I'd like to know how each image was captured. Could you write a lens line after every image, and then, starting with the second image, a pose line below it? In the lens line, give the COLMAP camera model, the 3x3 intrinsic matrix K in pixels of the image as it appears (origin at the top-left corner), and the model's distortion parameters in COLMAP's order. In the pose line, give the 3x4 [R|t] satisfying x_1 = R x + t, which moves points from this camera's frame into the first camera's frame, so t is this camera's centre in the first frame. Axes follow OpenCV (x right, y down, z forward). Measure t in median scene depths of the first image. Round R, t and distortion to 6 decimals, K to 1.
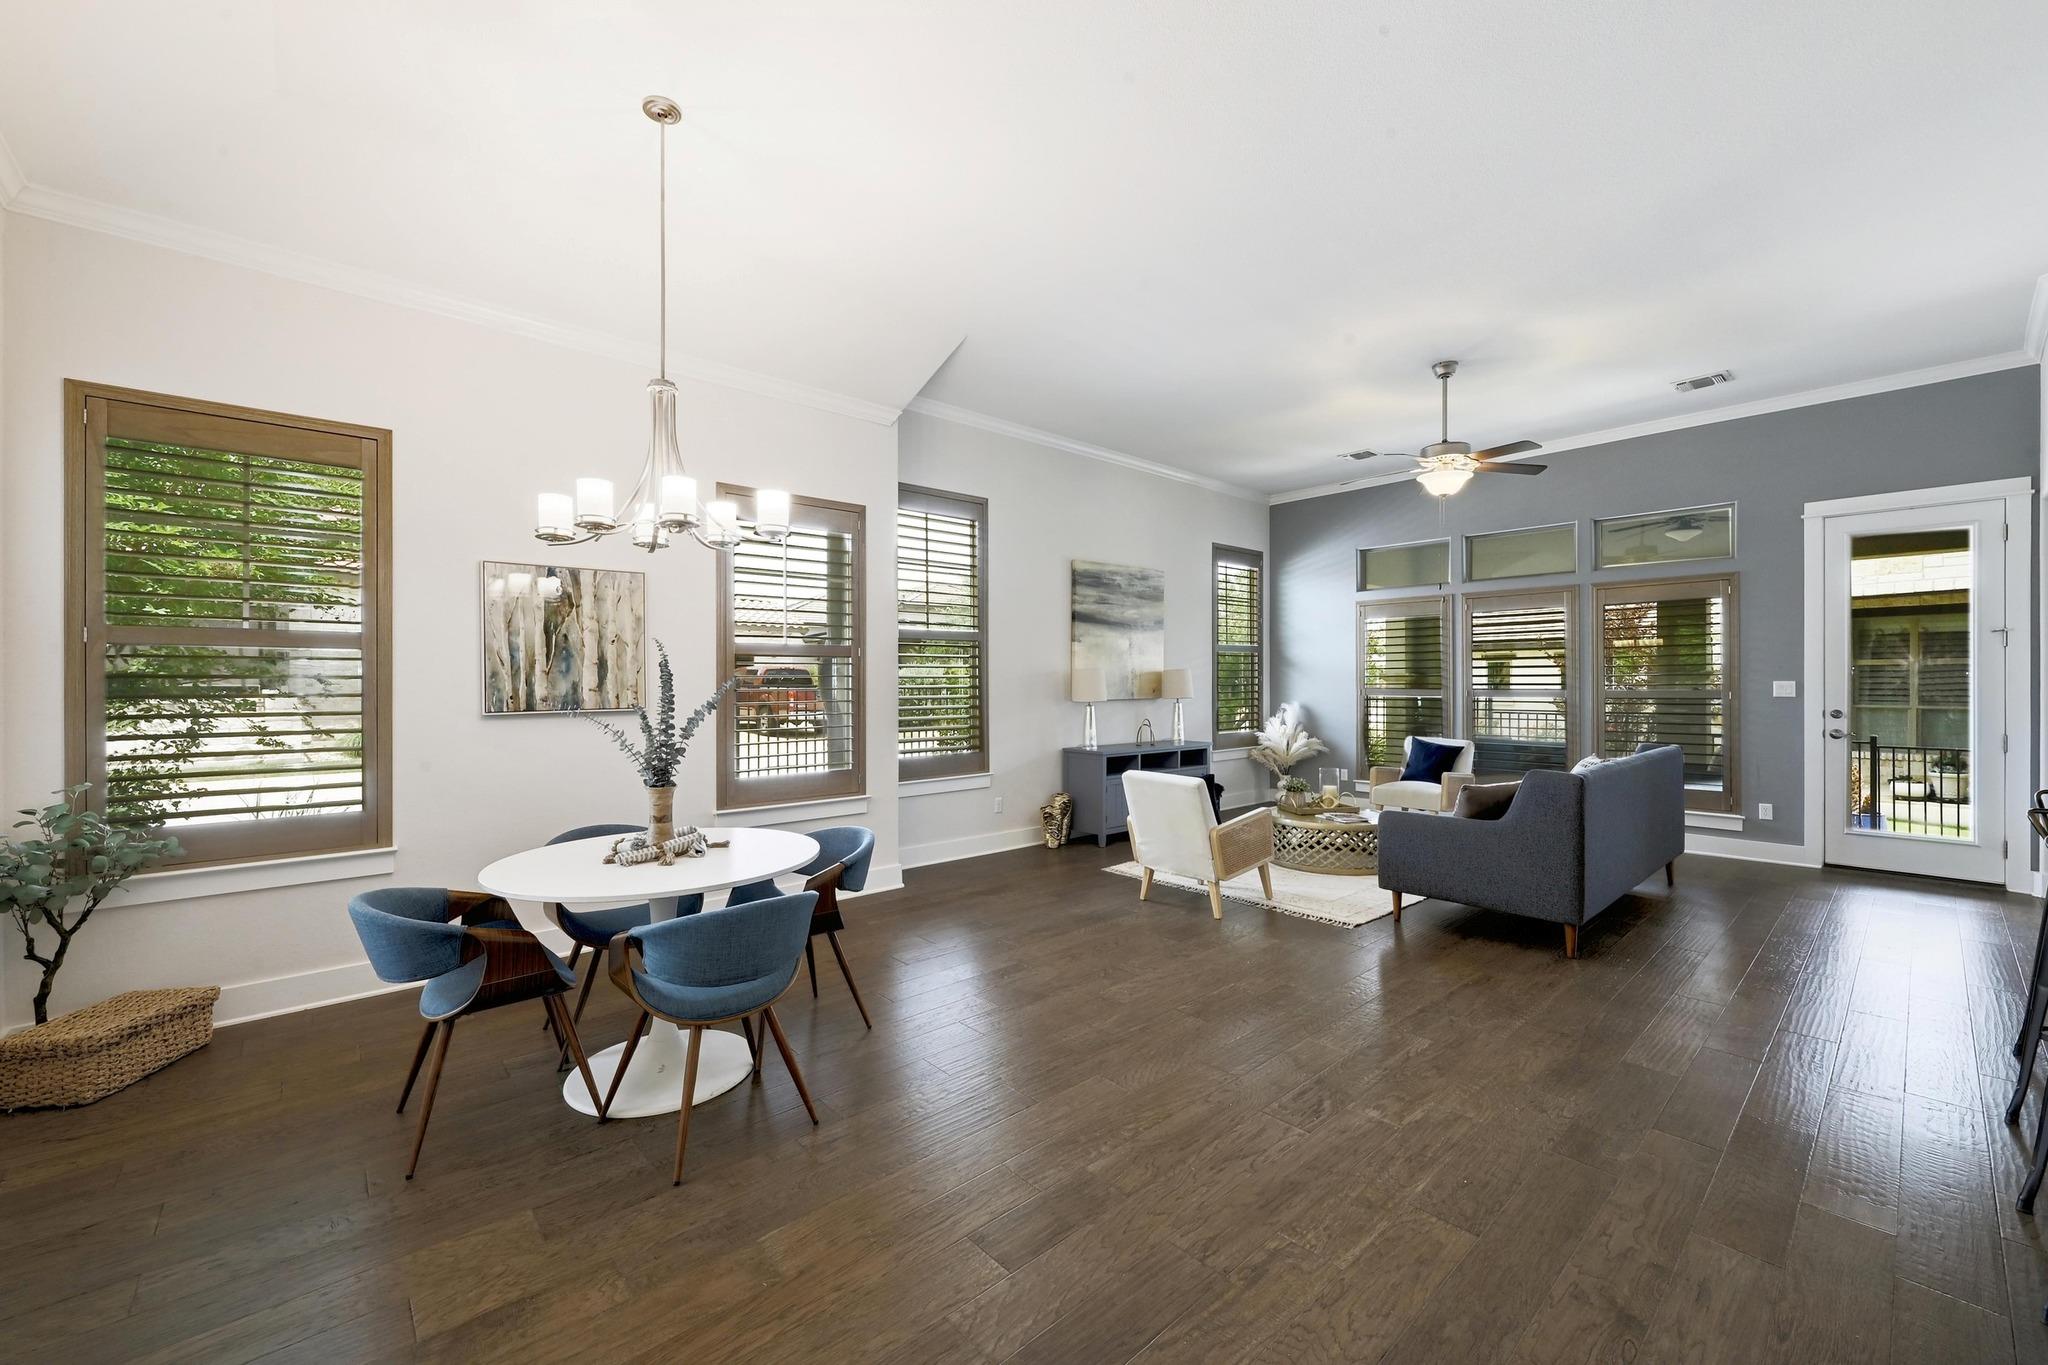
lens RADIAL K [[806.6, 0, 1028.2], [0, 806.6, 680.5], [0, 0, 1]] dist [0.002009, -0.000076]
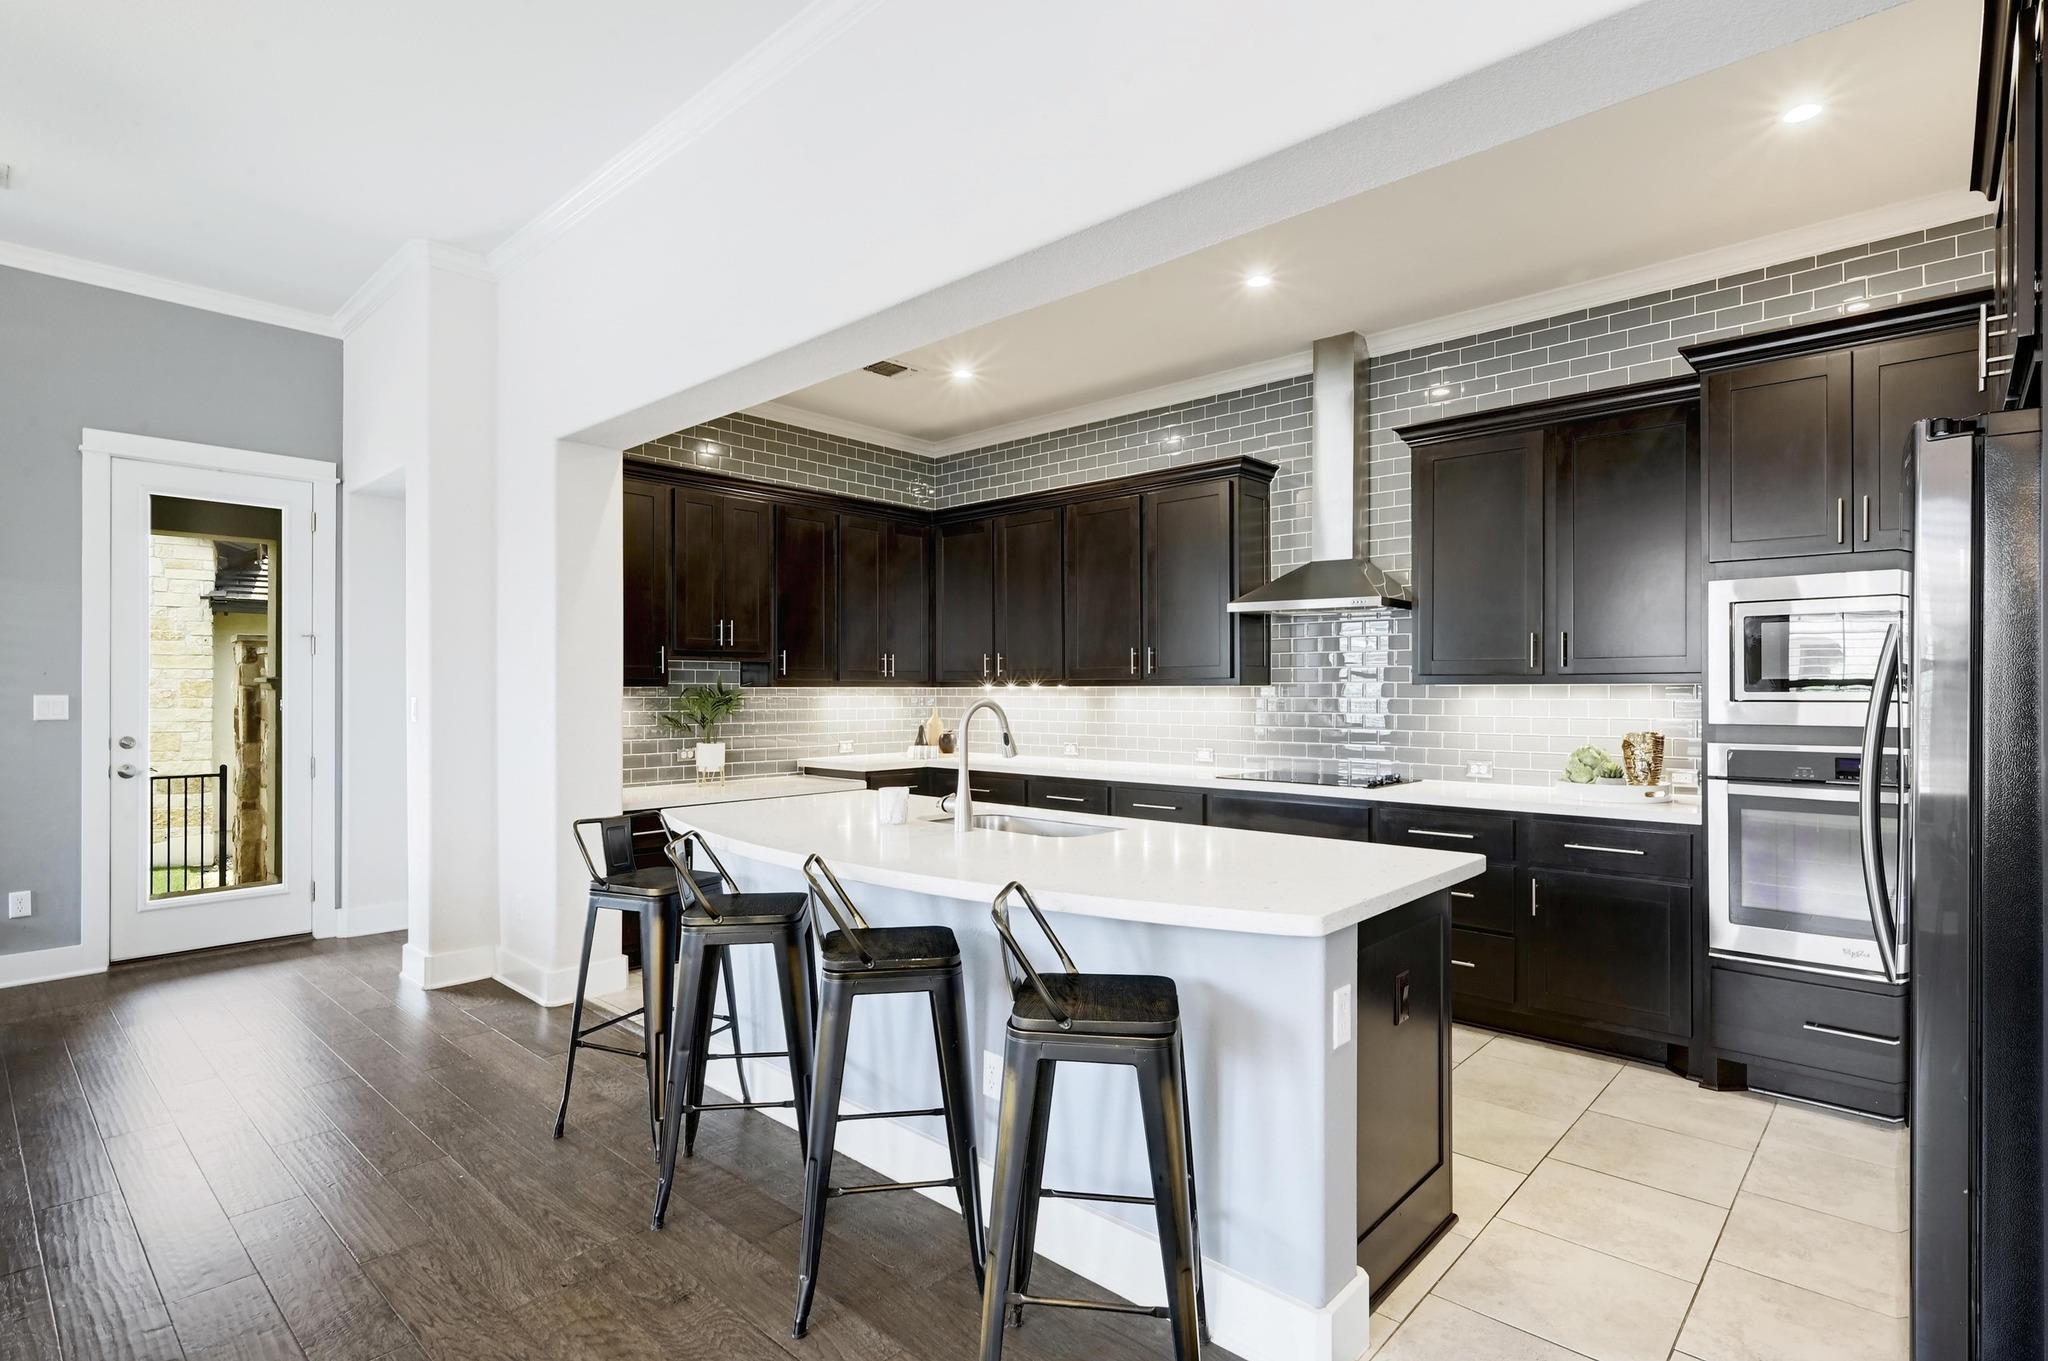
lens RADIAL K [[1010.3, 0, 1024.0], [0, 1010.3, 680.5], [0, 0, 1]] dist [0.000747, -0.000357]
pose [[-0.095518, 0.012199, 0.995353, 0.053077], [0.000384, 0.999925, -0.012218, -0.000503], [-0.995428, -0.000785, -0.095516, 0.273674]]
